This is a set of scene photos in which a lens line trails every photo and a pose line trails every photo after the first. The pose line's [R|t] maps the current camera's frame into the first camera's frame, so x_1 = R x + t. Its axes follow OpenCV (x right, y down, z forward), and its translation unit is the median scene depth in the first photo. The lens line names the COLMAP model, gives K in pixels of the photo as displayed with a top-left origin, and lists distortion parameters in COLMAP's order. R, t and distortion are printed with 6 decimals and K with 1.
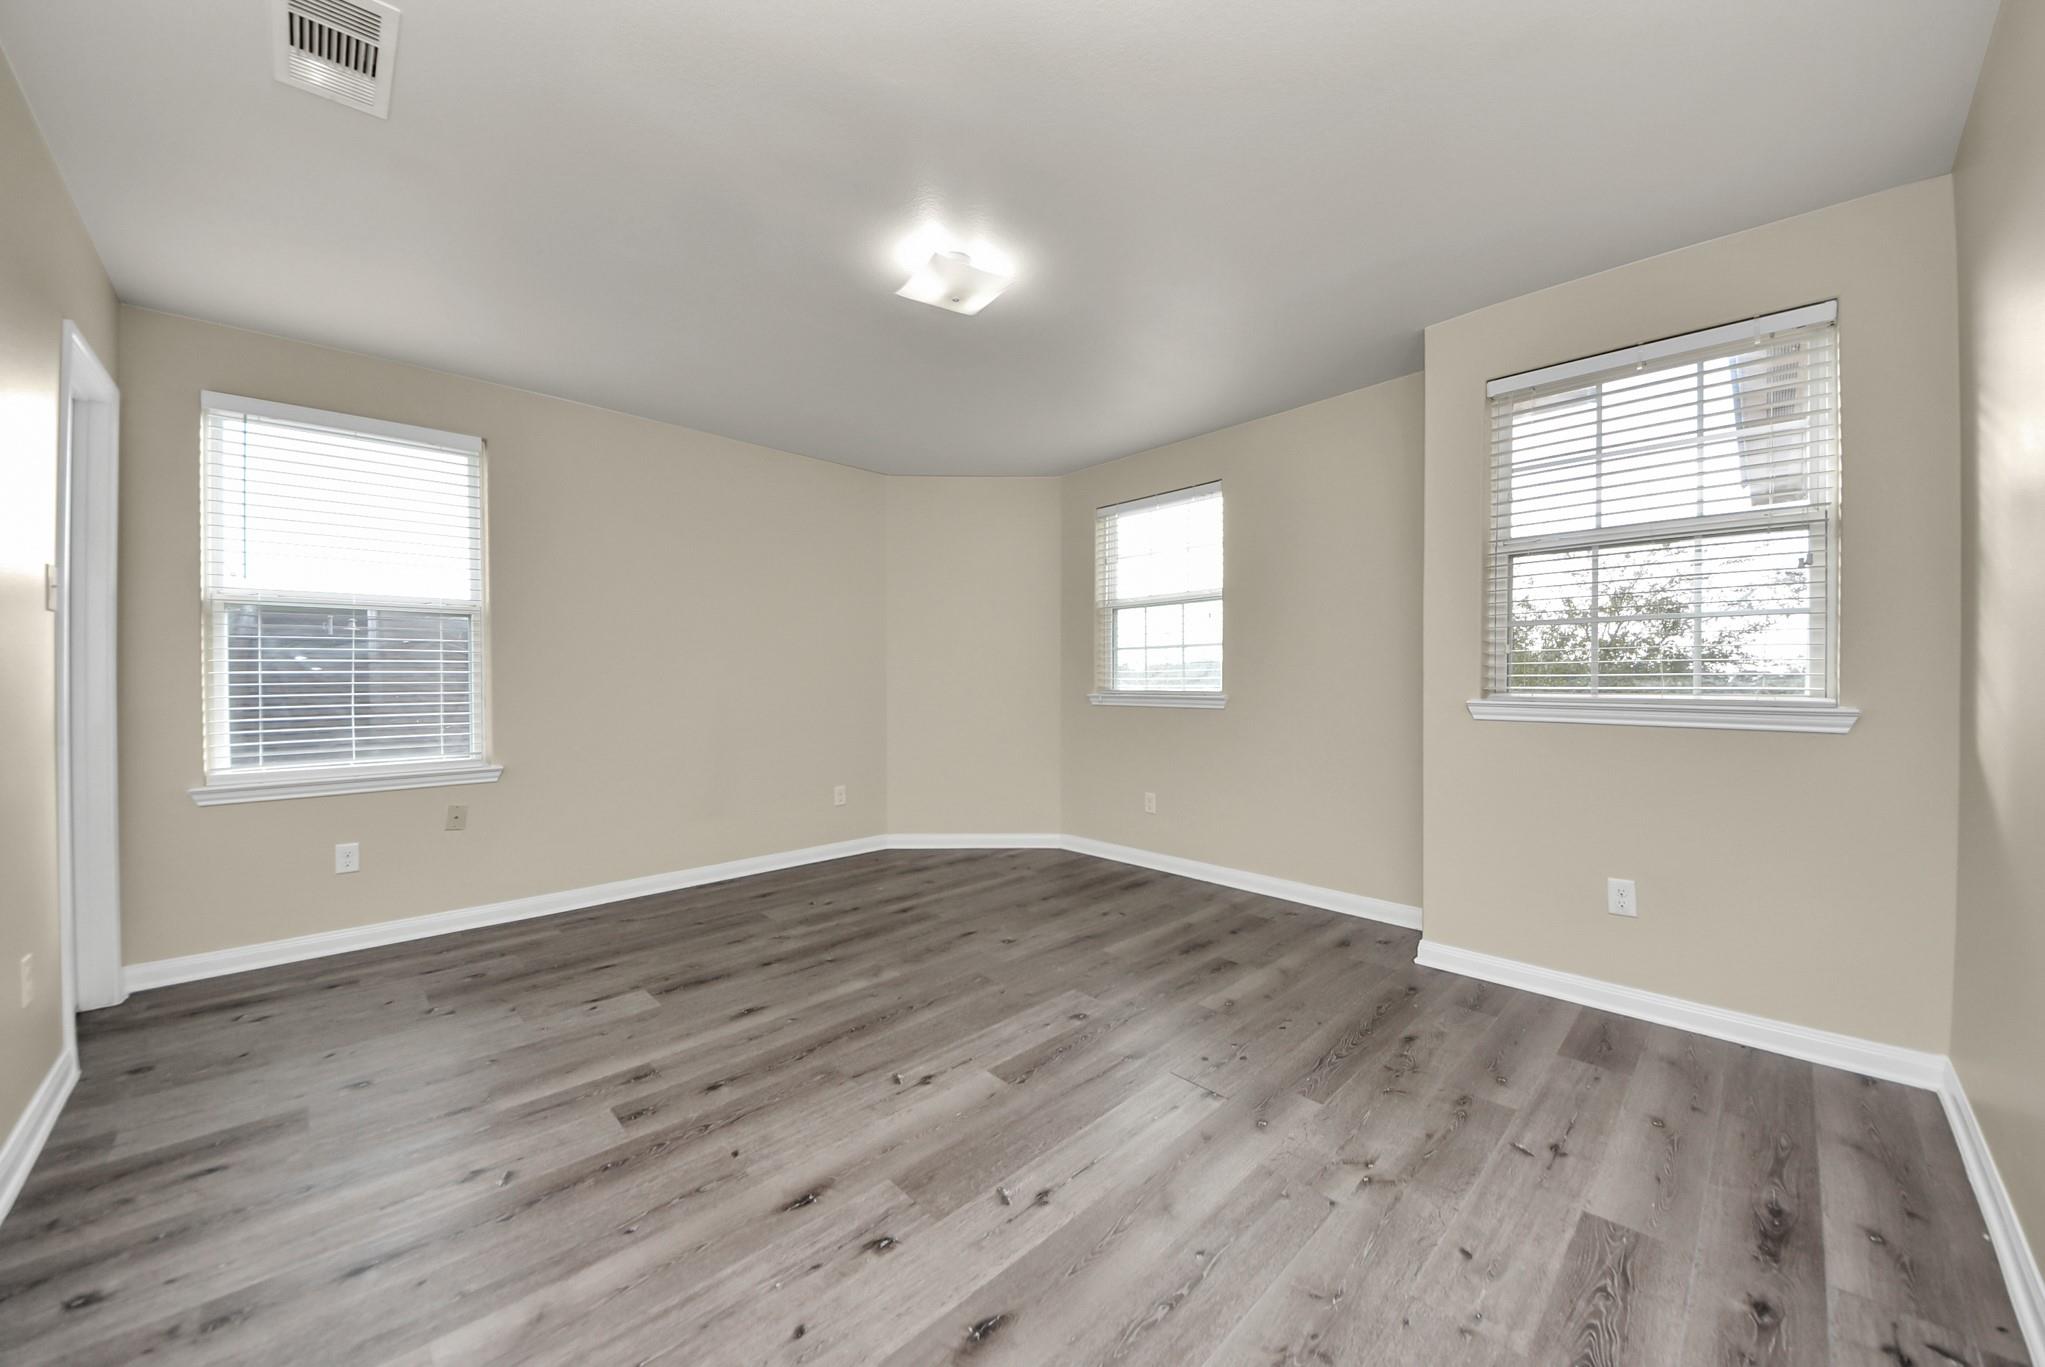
lens RADIAL K [[725.5, 0, 1032.8], [0, 725.5, 685.7], [0, 0, 1]] dist [0.043381, -0.025268]
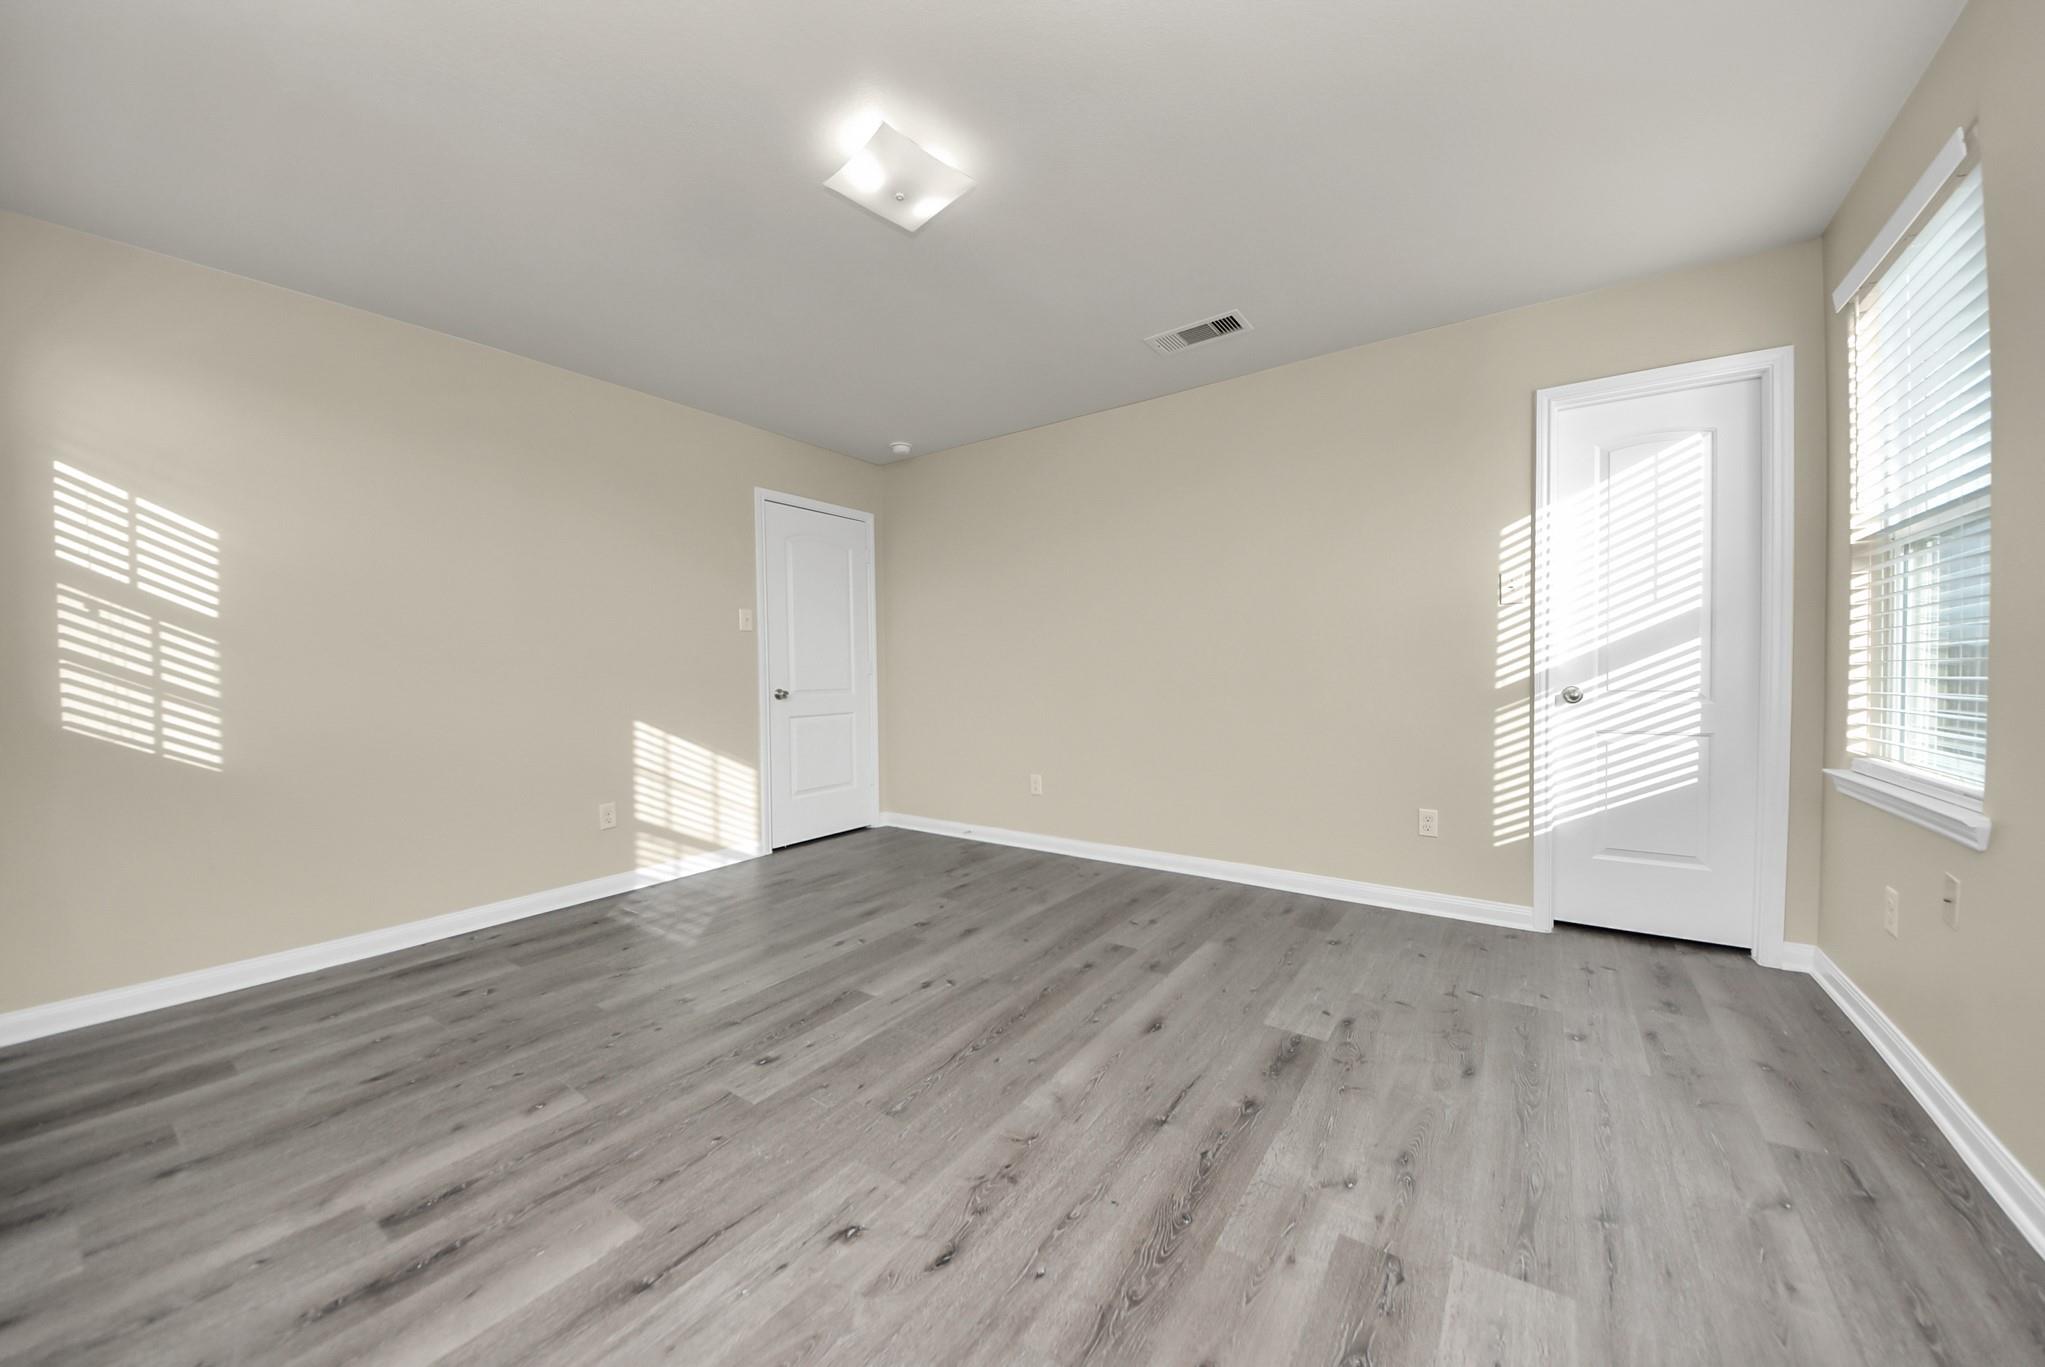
lens RADIAL K [[725.5, 0, 1032.8], [0, 725.5, 685.7], [0, 0, 1]] dist [0.043381, -0.025268]
pose [[-0.982527, 0.020942, -0.184941, -0.080494], [0.015392, 0.999389, 0.031394, 0.003435], [0.185485, 0.027999, -0.982248, 1.691383]]
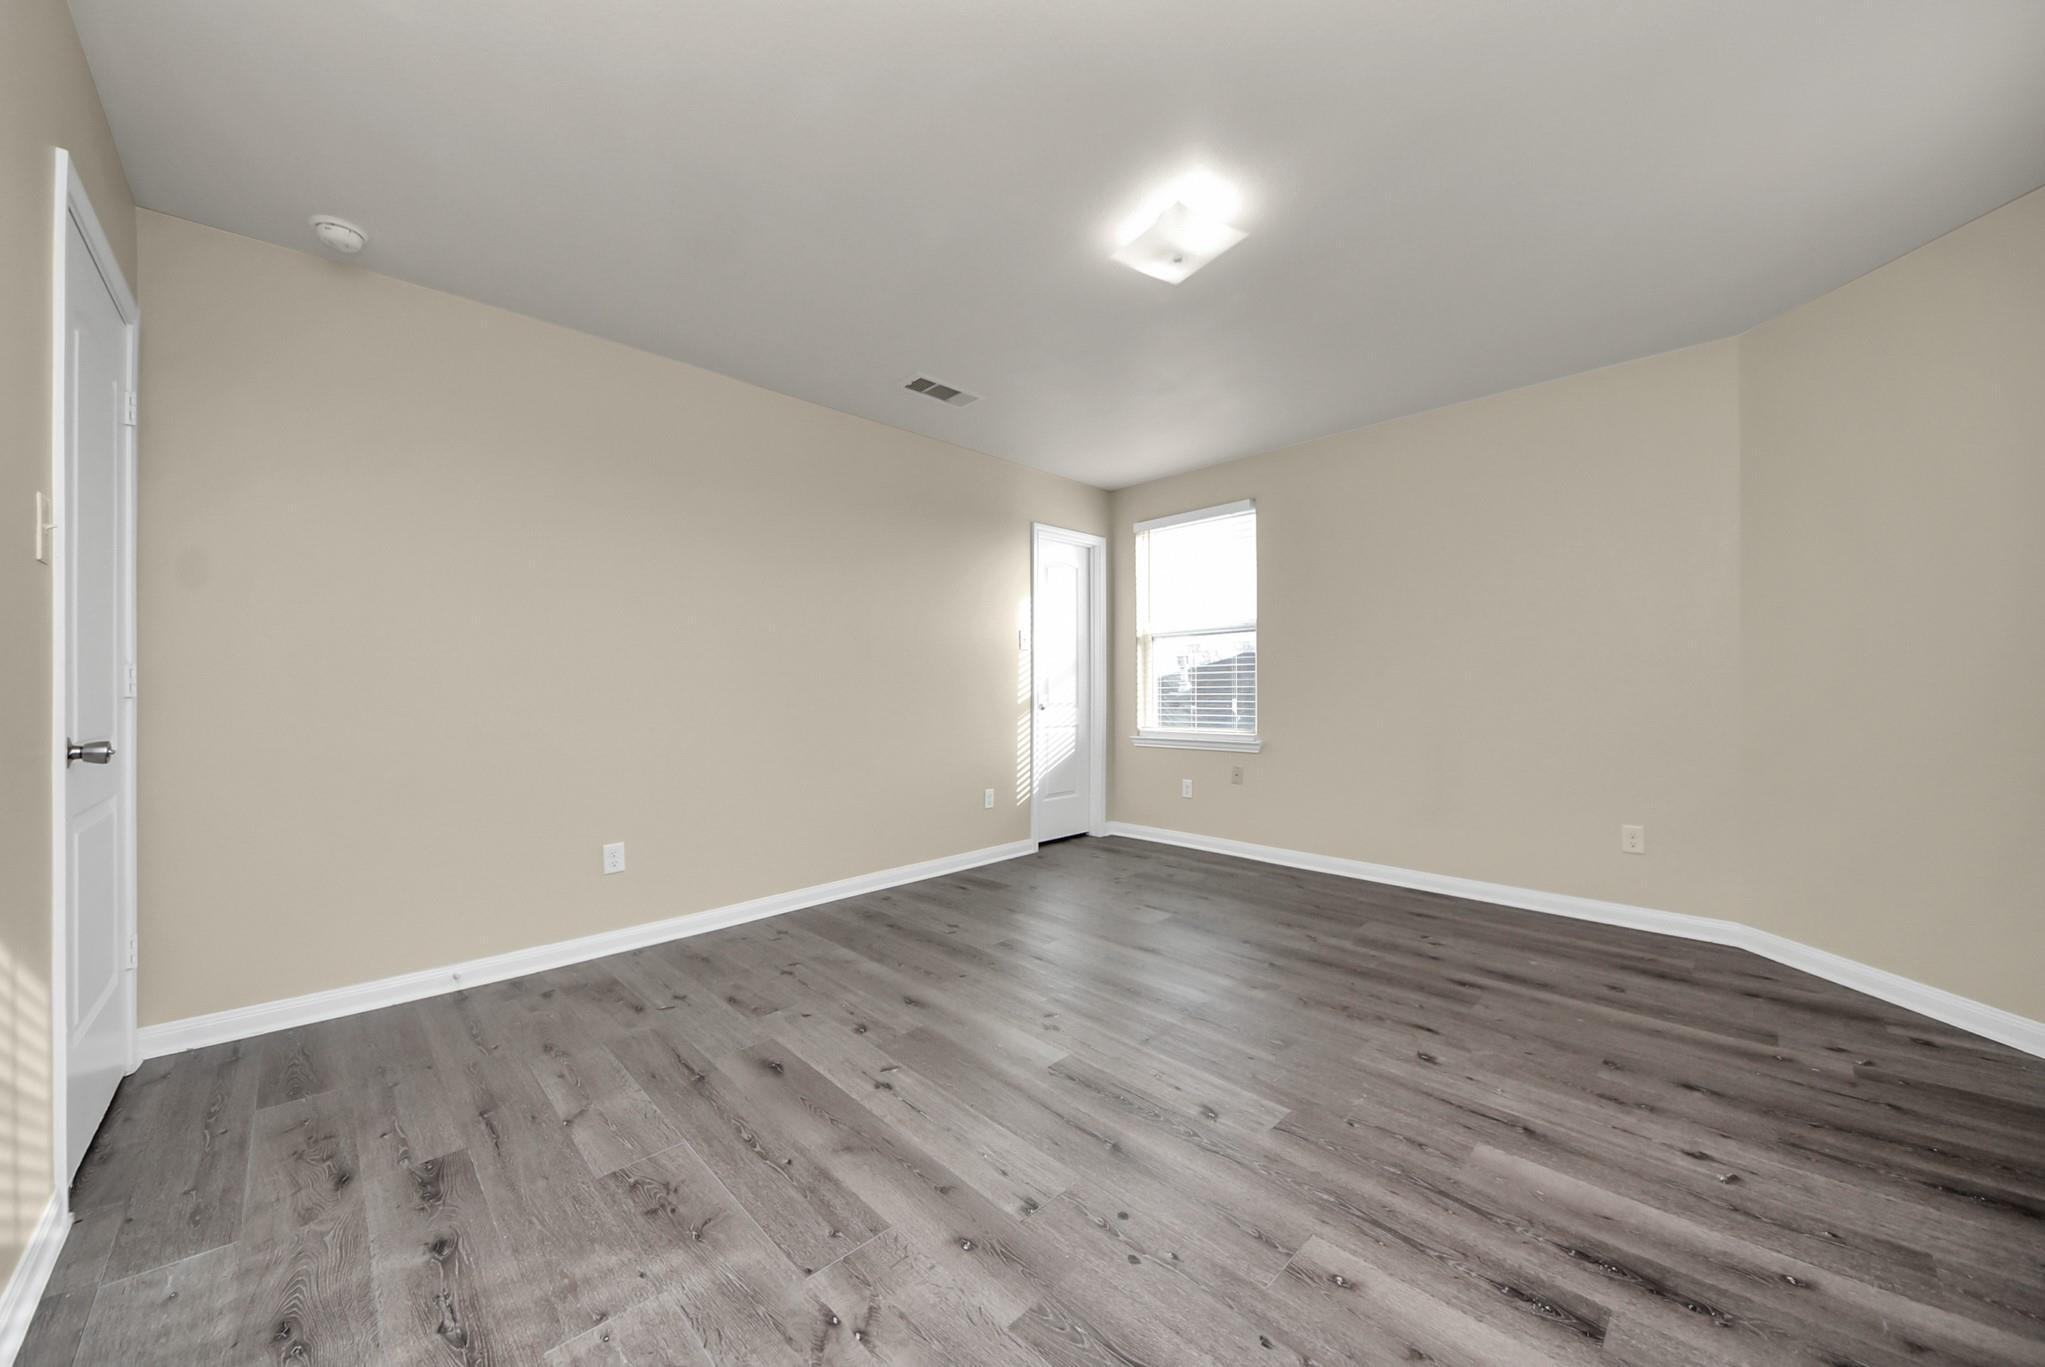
lens RADIAL K [[725.5, 0, 1032.8], [0, 725.5, 685.7], [0, 0, 1]] dist [0.043381, -0.025268]
pose [[0.013095, -0.001278, -0.999913, 0.741226], [-0.002843, 0.999995, -0.001316, 0.013850], [0.999910, 0.002860, 0.013091, 0.730746]]
